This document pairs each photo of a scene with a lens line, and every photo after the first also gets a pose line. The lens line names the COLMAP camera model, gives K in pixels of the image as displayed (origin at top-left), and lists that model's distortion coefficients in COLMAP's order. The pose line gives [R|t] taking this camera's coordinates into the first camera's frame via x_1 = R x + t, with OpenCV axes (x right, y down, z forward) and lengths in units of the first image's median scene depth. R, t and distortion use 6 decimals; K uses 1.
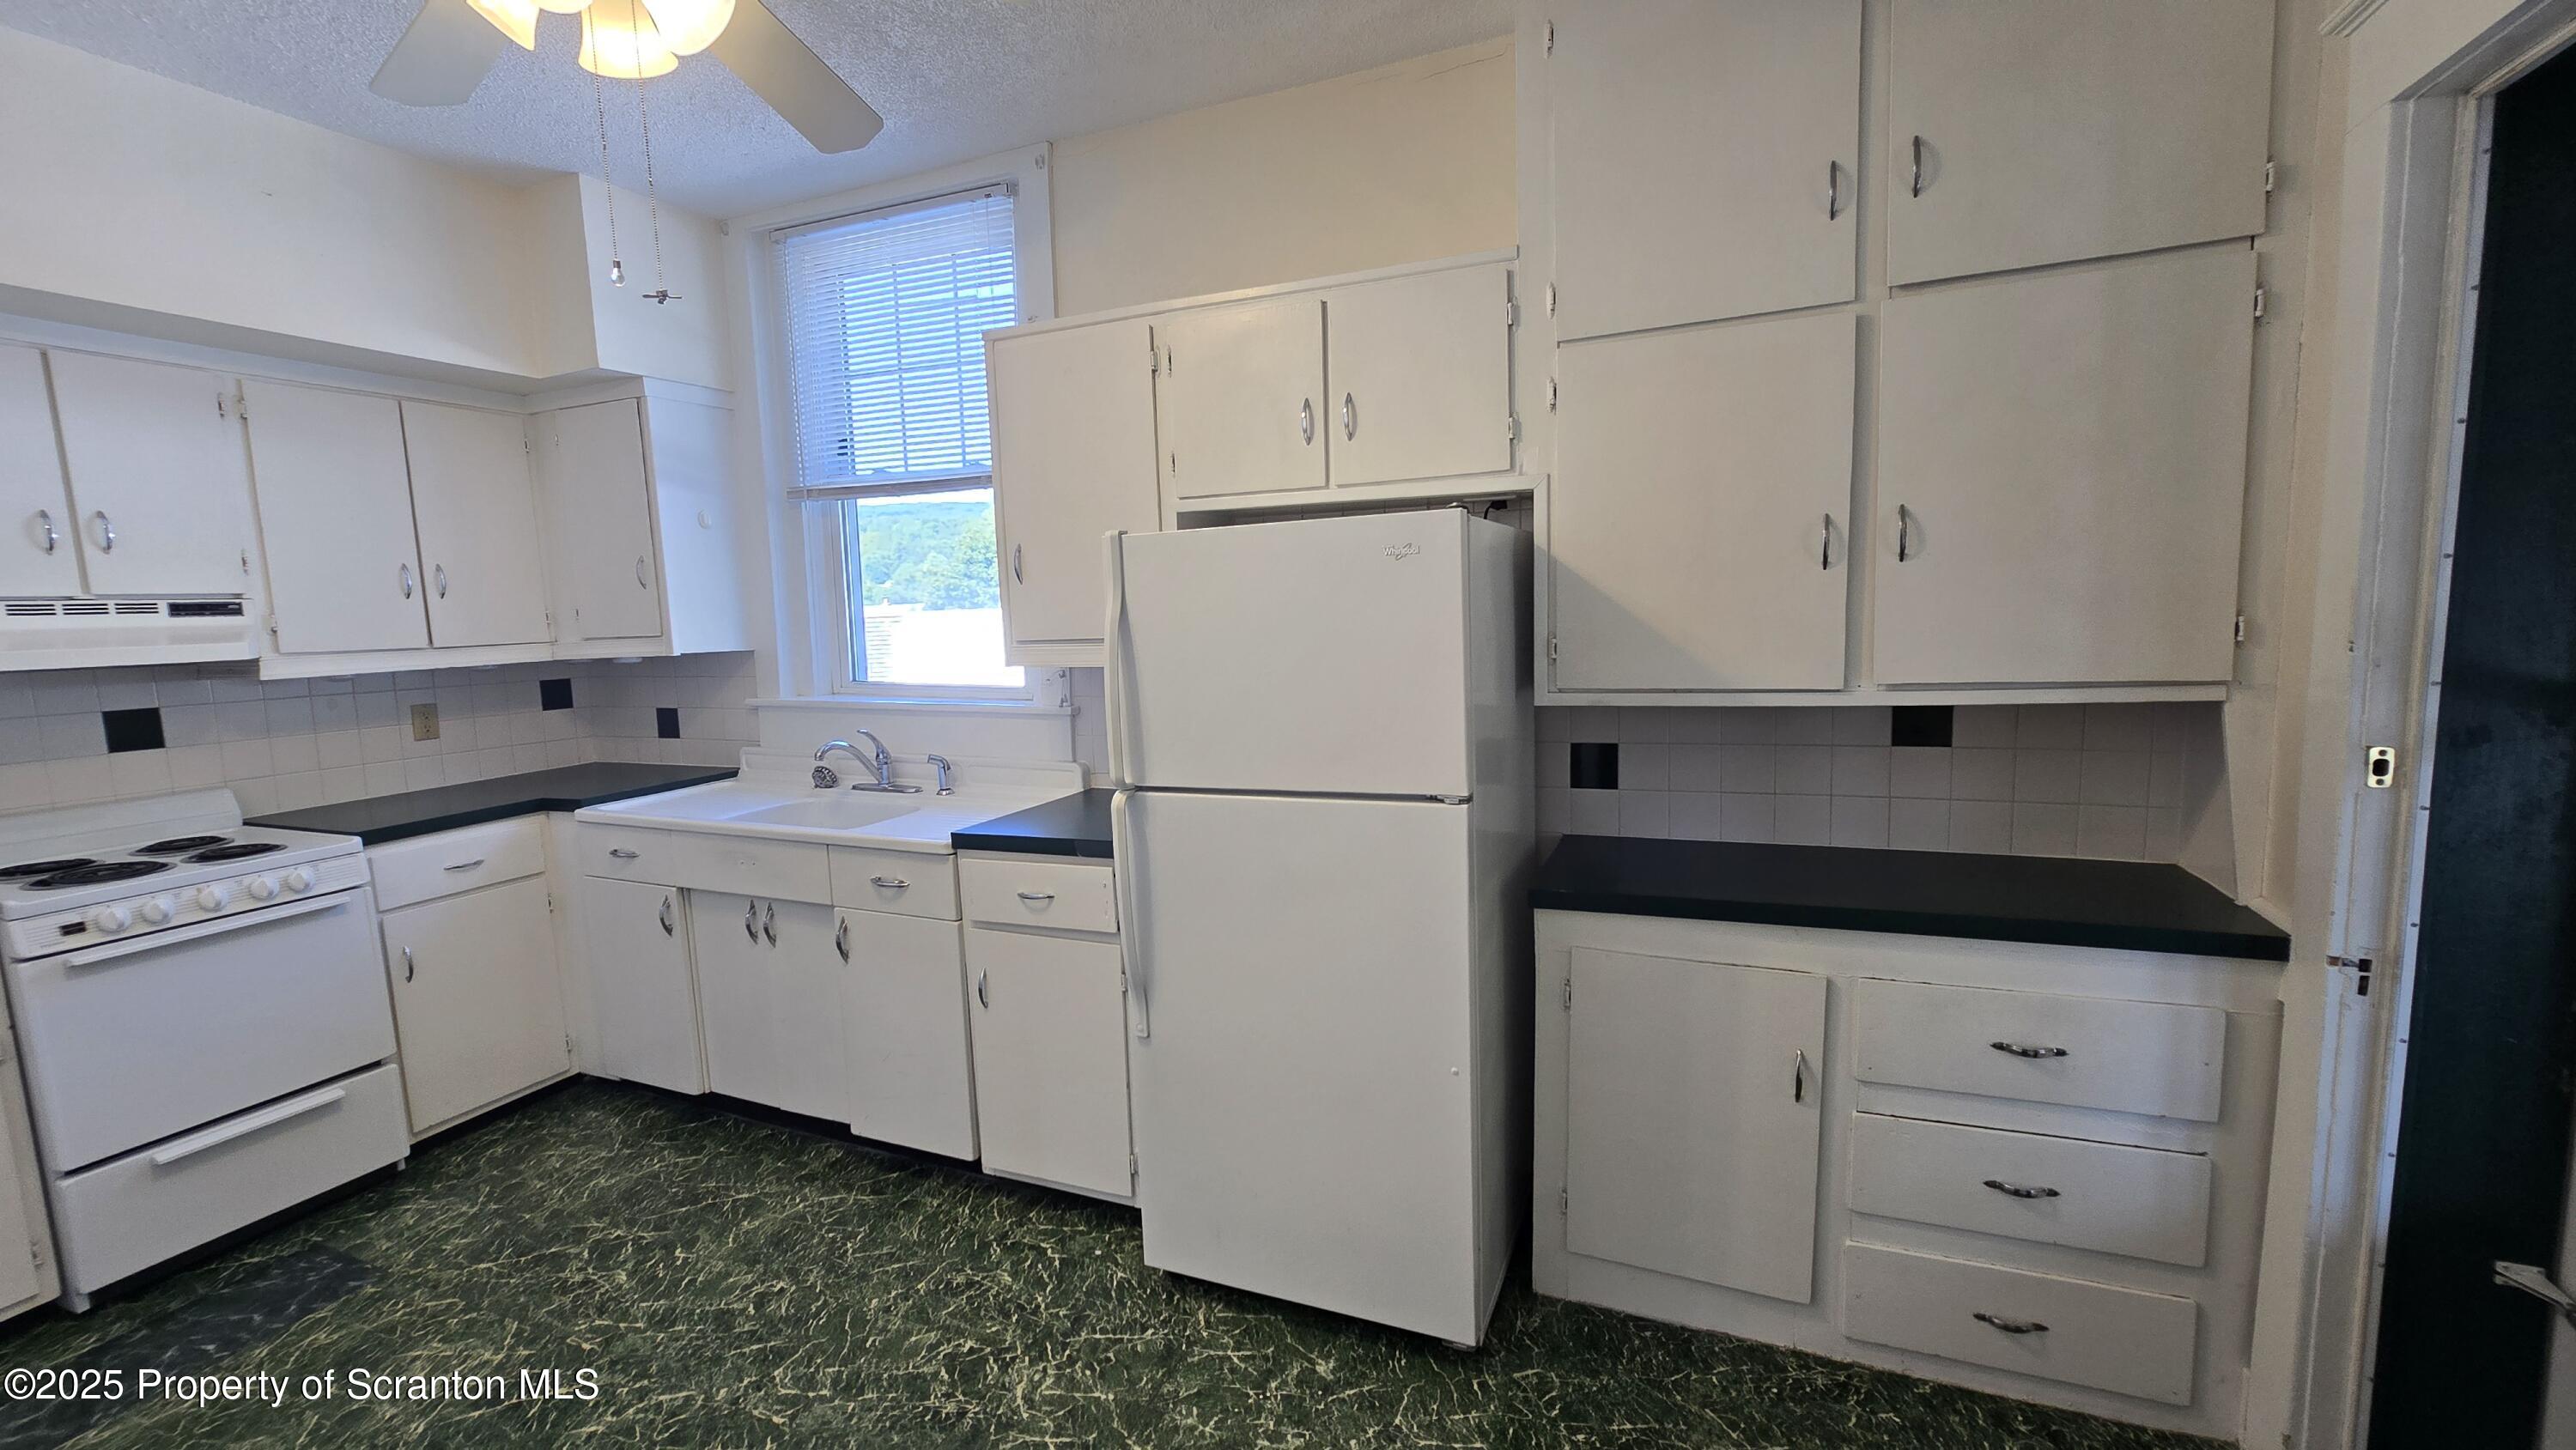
lens RADIAL K [[1047.3, 0, 1263.8], [0, 1047.3, 751.0], [0, 0, 1]] dist [-0.000097, 0.000789]
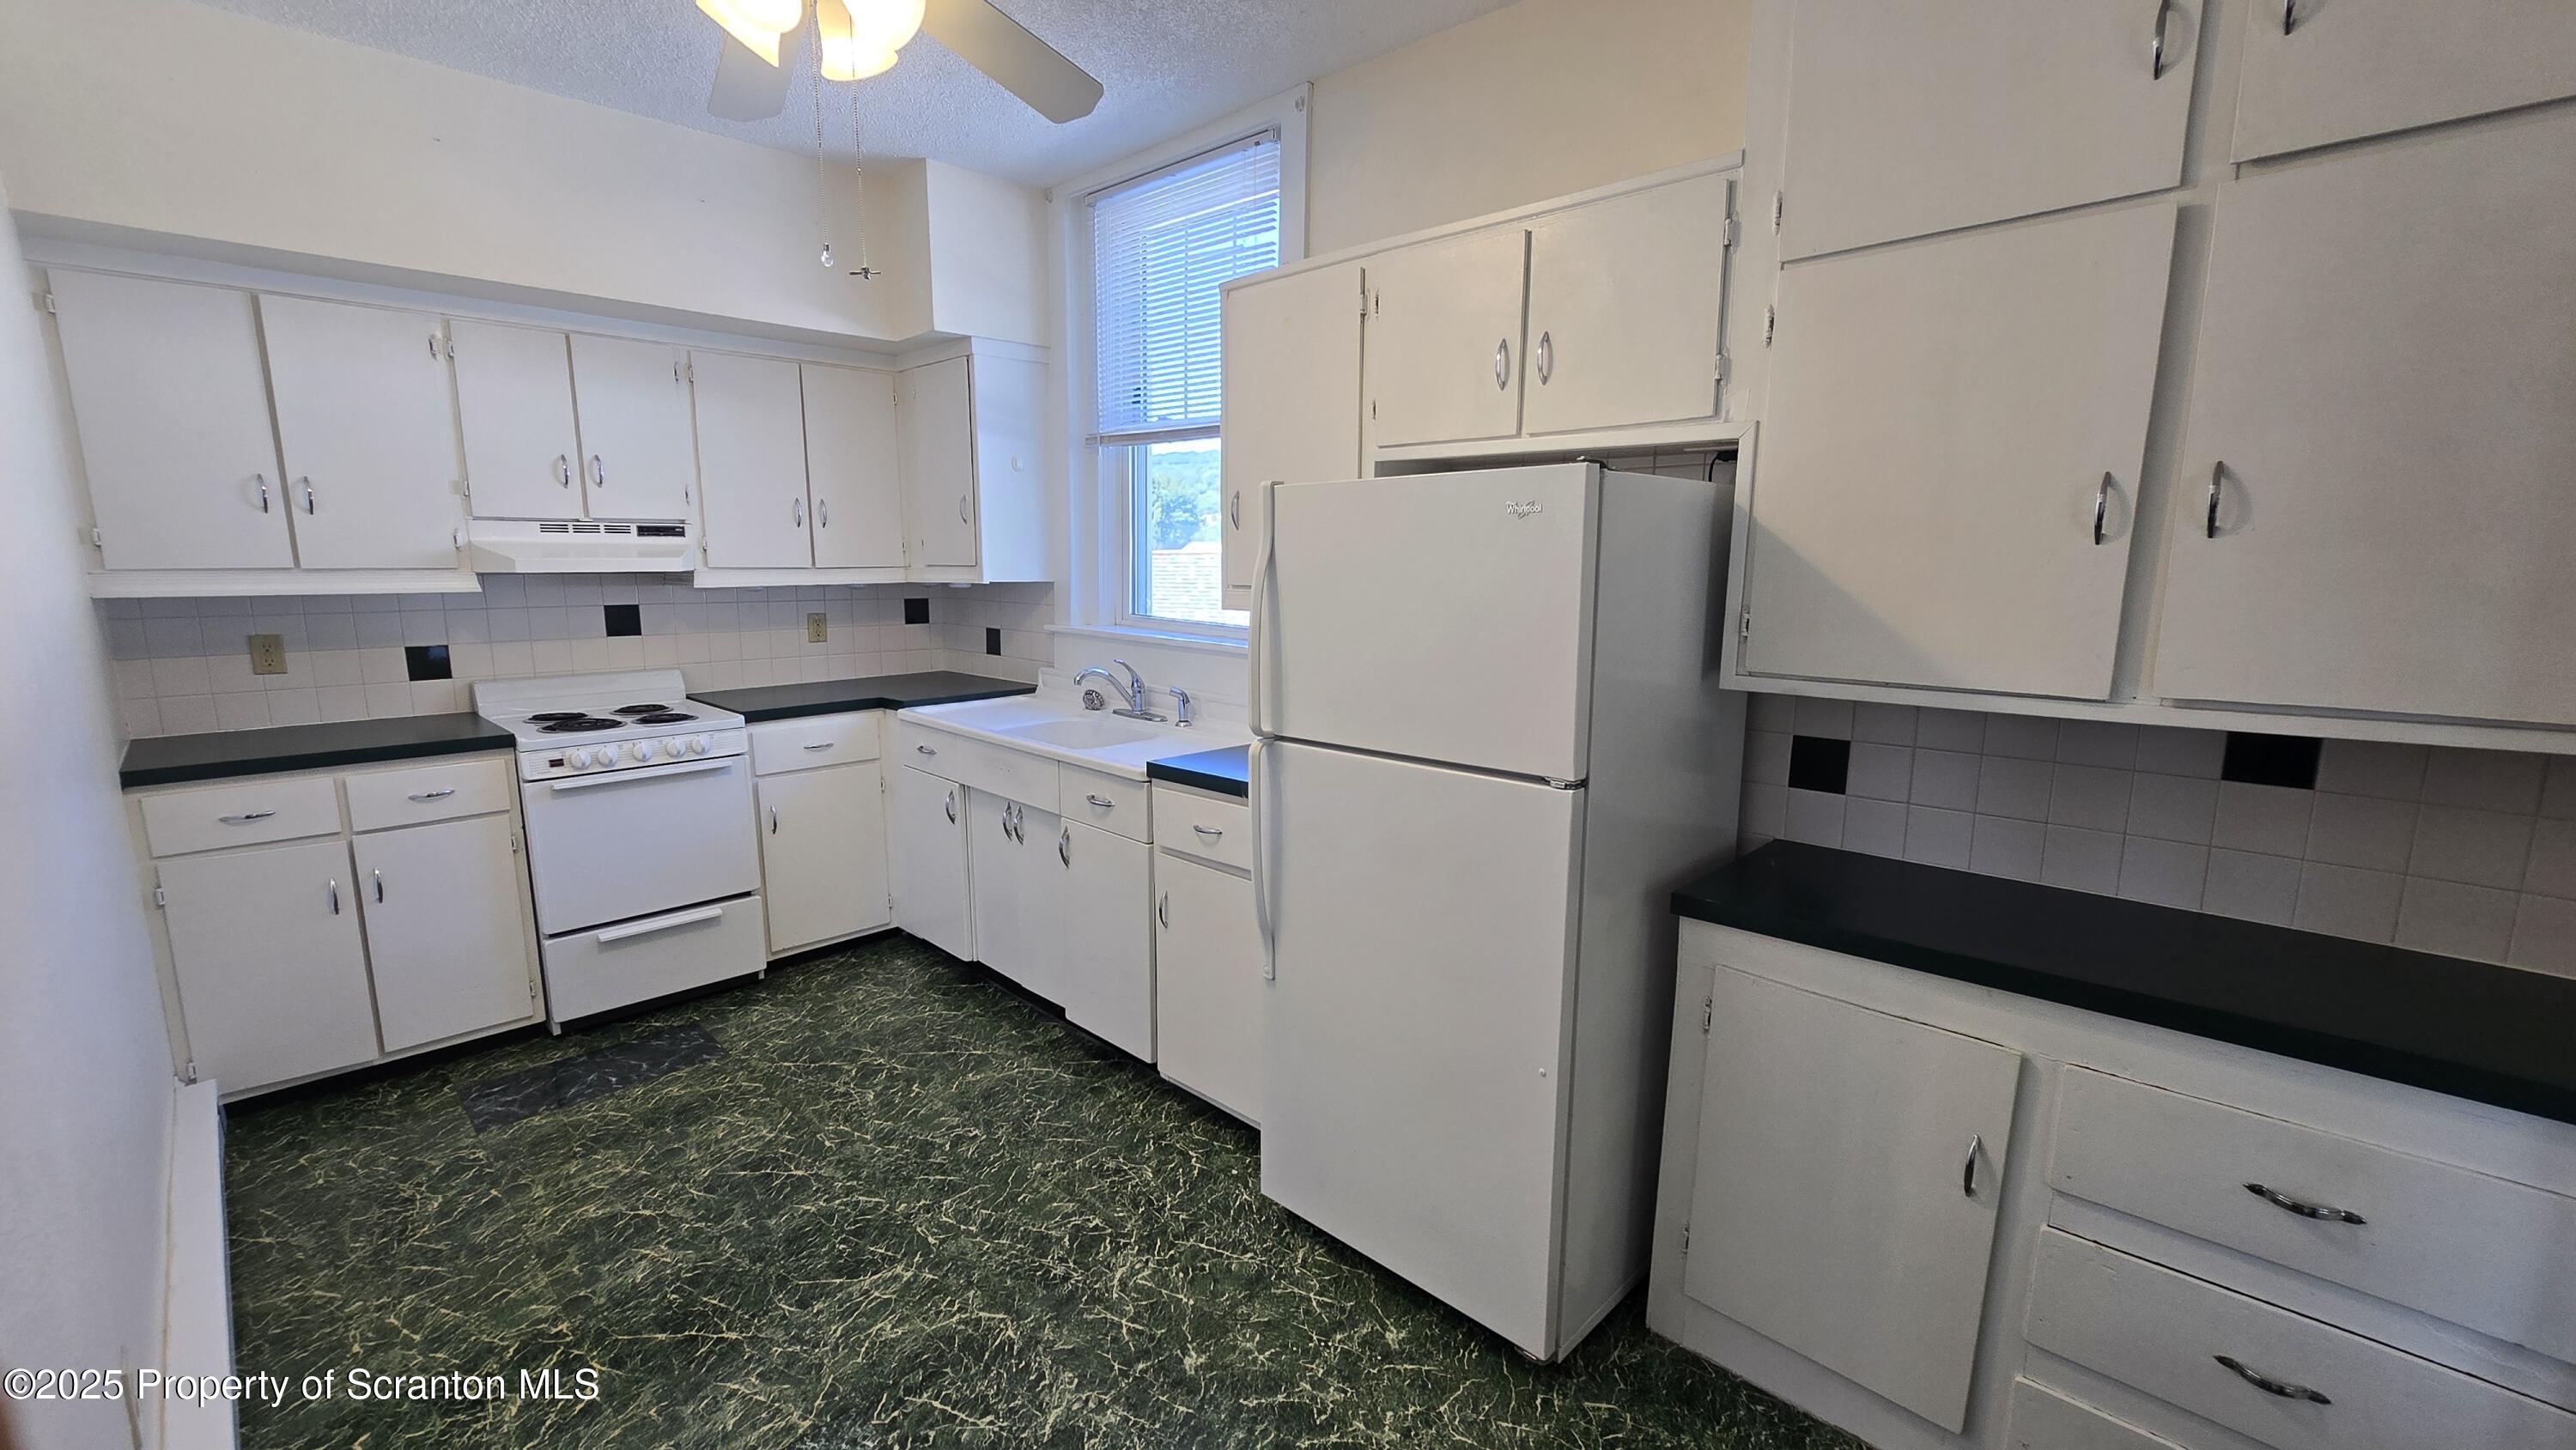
lens RADIAL K [[1047.3, 0, 1263.8], [0, 1047.3, 751.0], [0, 0, 1]] dist [-0.000097, 0.000789]
pose [[0.932191, 0.102892, -0.347034, 0.191035], [-0.084298, 0.994097, 0.068302, -0.017104], [0.352013, -0.034416, 0.935362, 0.037861]]
